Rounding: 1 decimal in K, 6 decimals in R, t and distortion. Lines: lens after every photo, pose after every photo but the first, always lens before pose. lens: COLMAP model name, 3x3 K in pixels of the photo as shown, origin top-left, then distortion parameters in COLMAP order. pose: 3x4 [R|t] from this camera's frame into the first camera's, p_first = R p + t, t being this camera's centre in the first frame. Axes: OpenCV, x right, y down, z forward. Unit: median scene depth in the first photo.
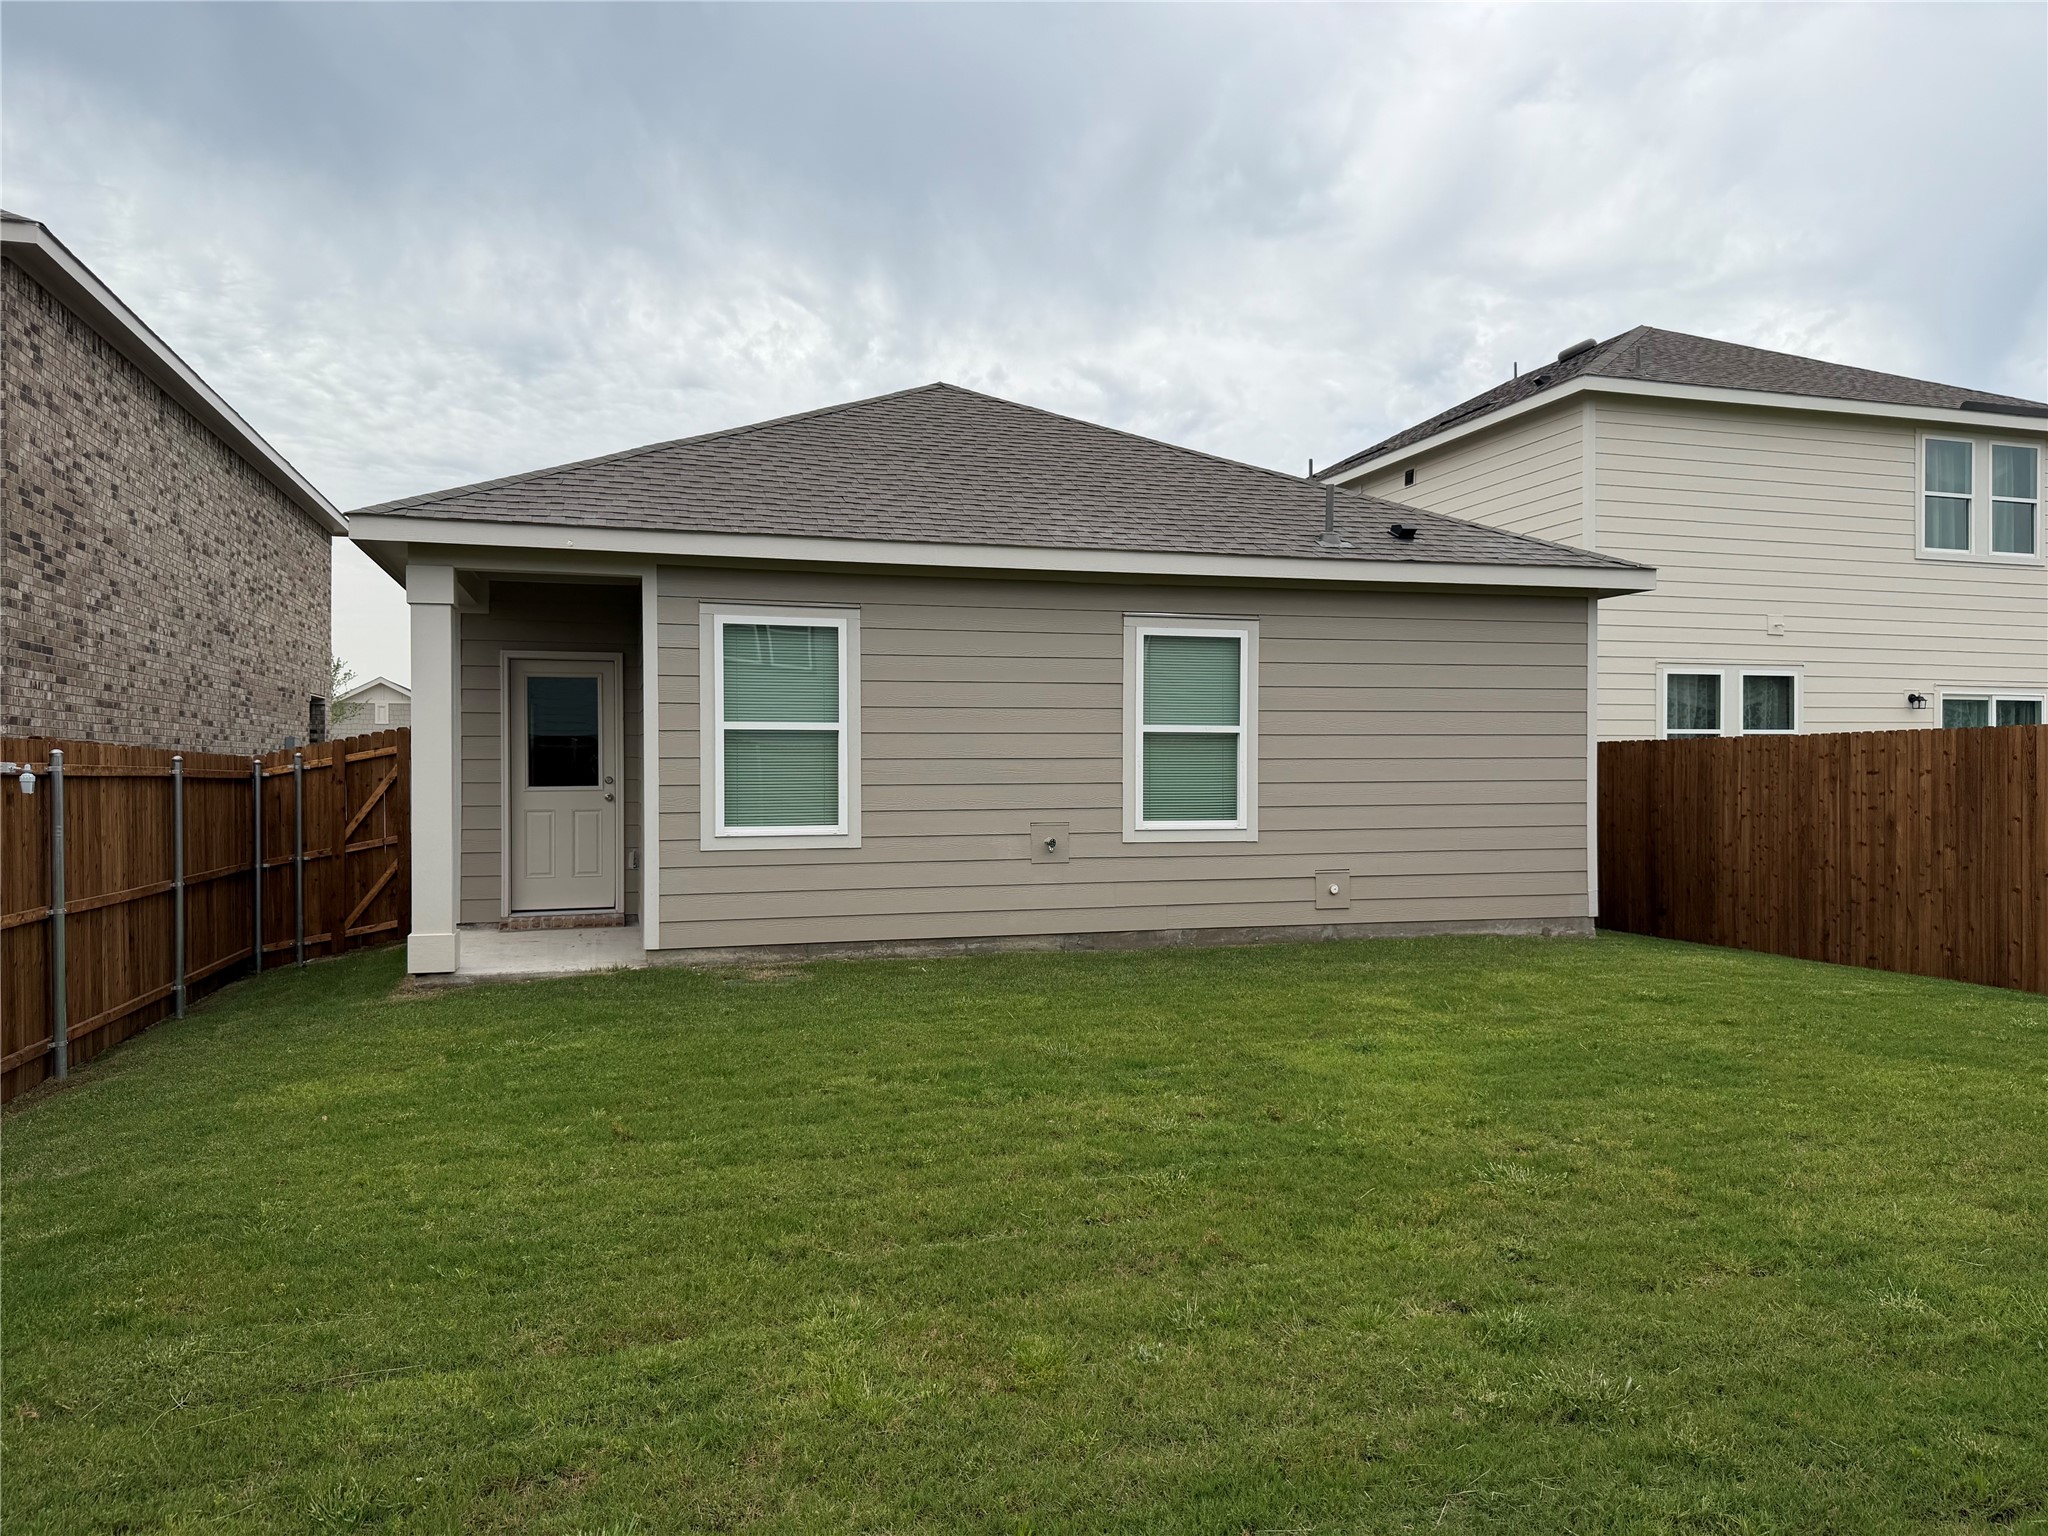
lens RADIAL K [[1444.7, 0, 1029.4], [0, 1444.7, 752.6], [0, 0, 1]] dist [0.018425, -0.024667]
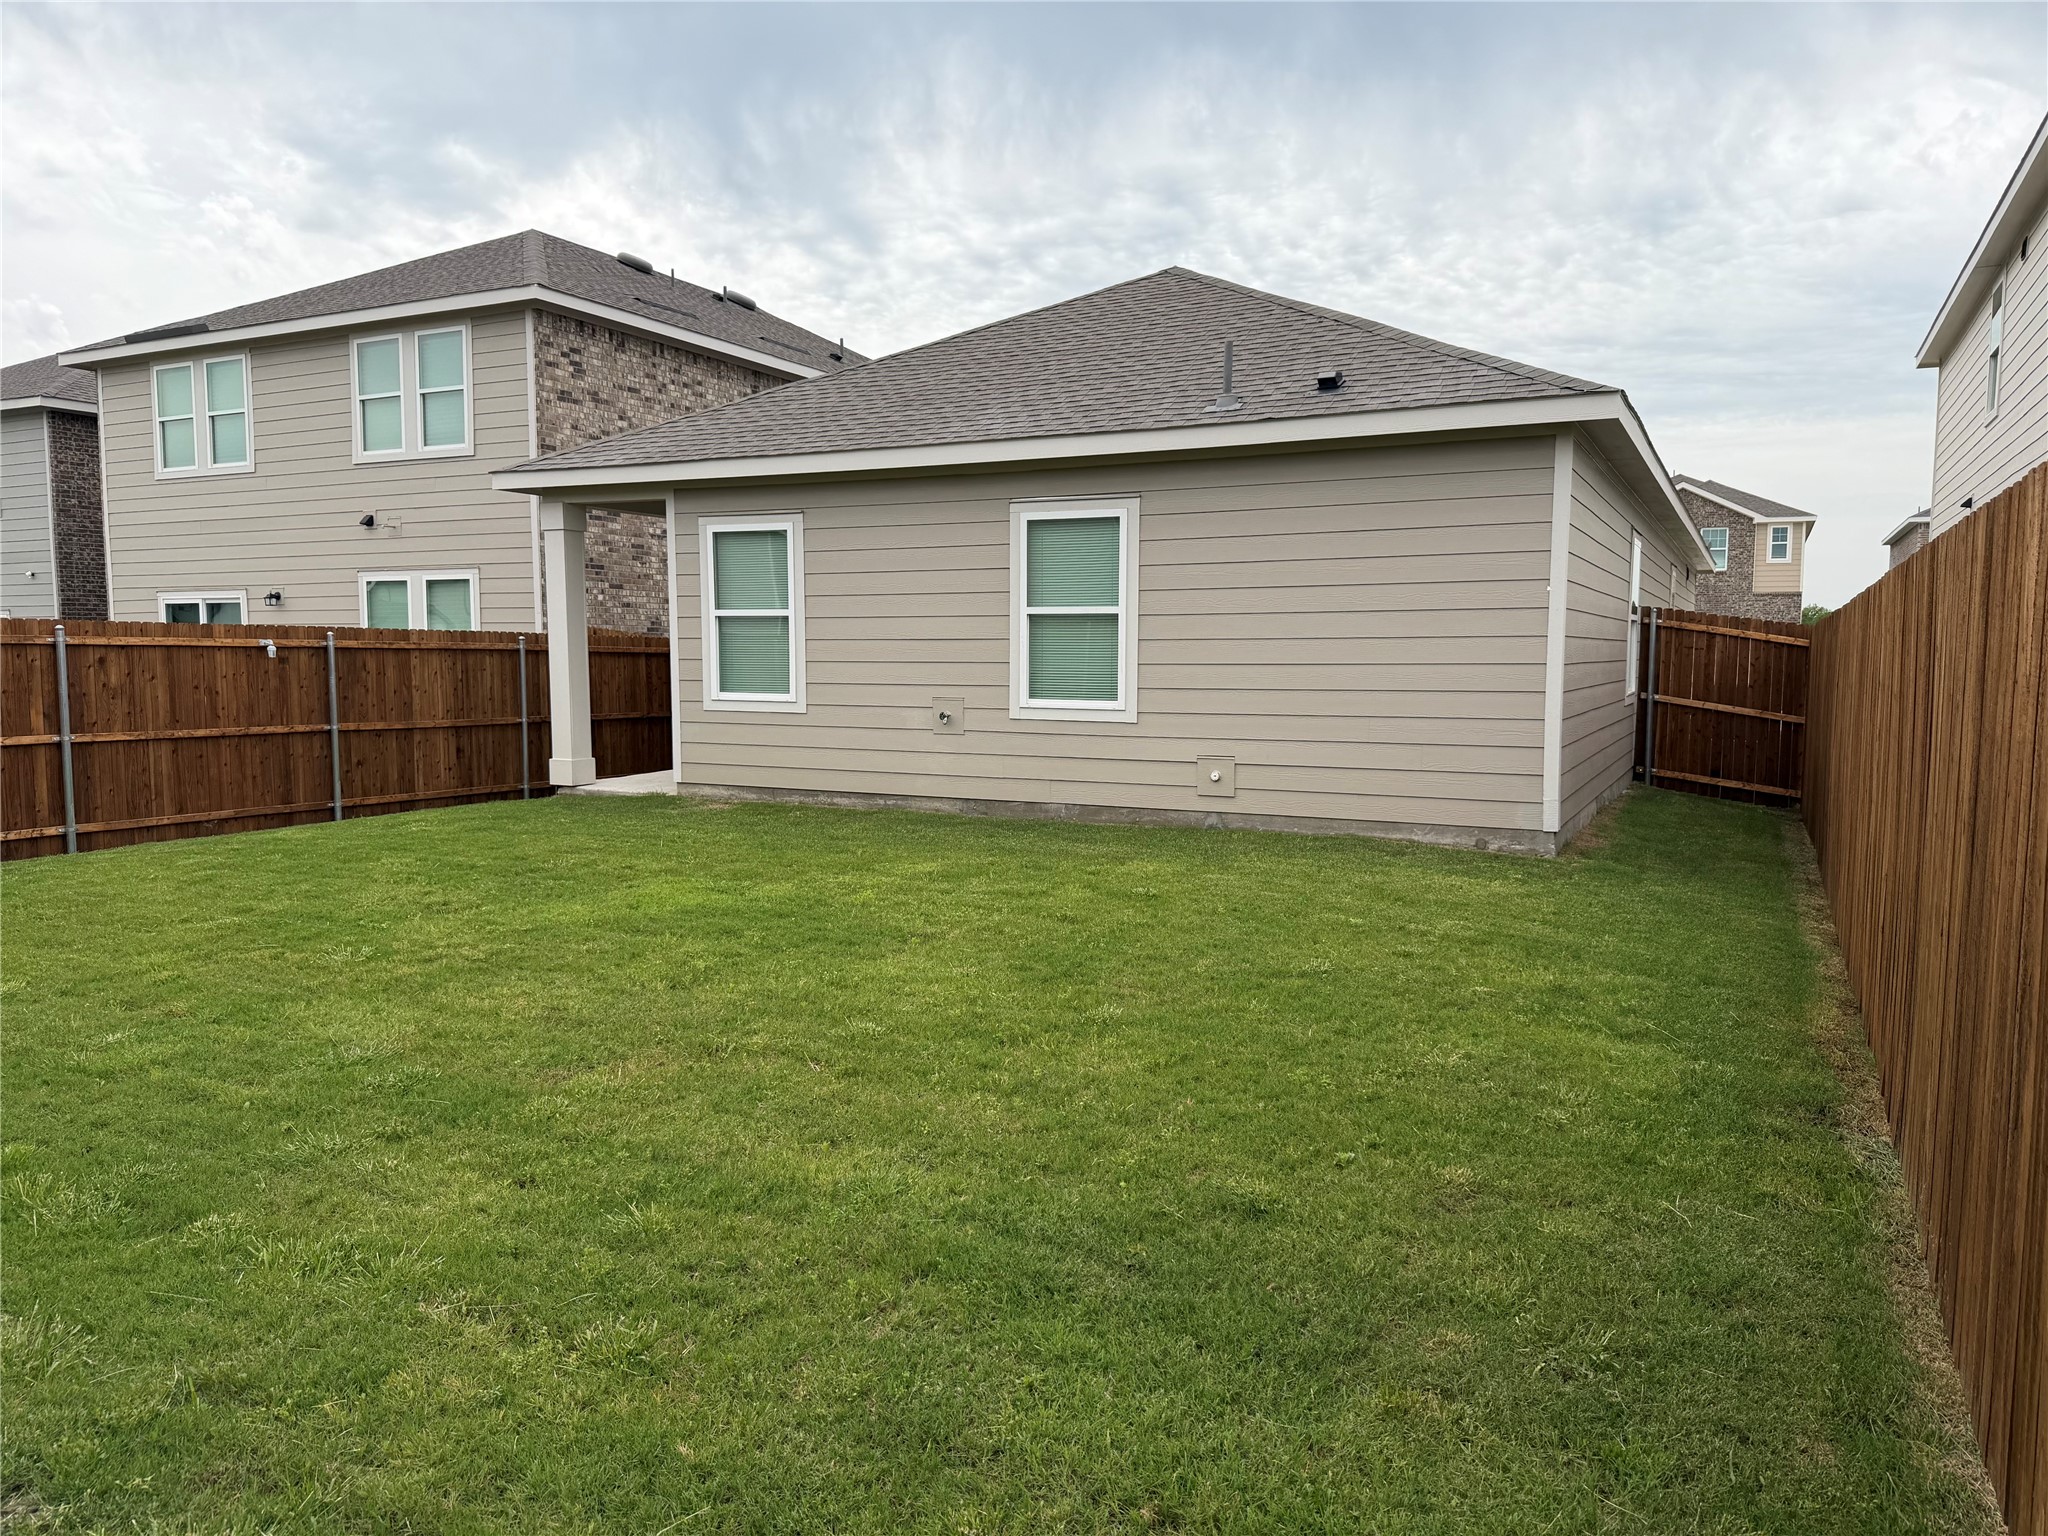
lens RADIAL K [[1444.7, 0, 1031.8], [0, 1444.7, 782.8], [0, 0, 1]] dist [0.018425, -0.024667]
pose [[0.731309, 0.067186, -0.678730, 0.713265], [0.001951, 0.994926, 0.100588, 0.002142], [0.682044, -0.074885, 0.727467, 0.202682]]
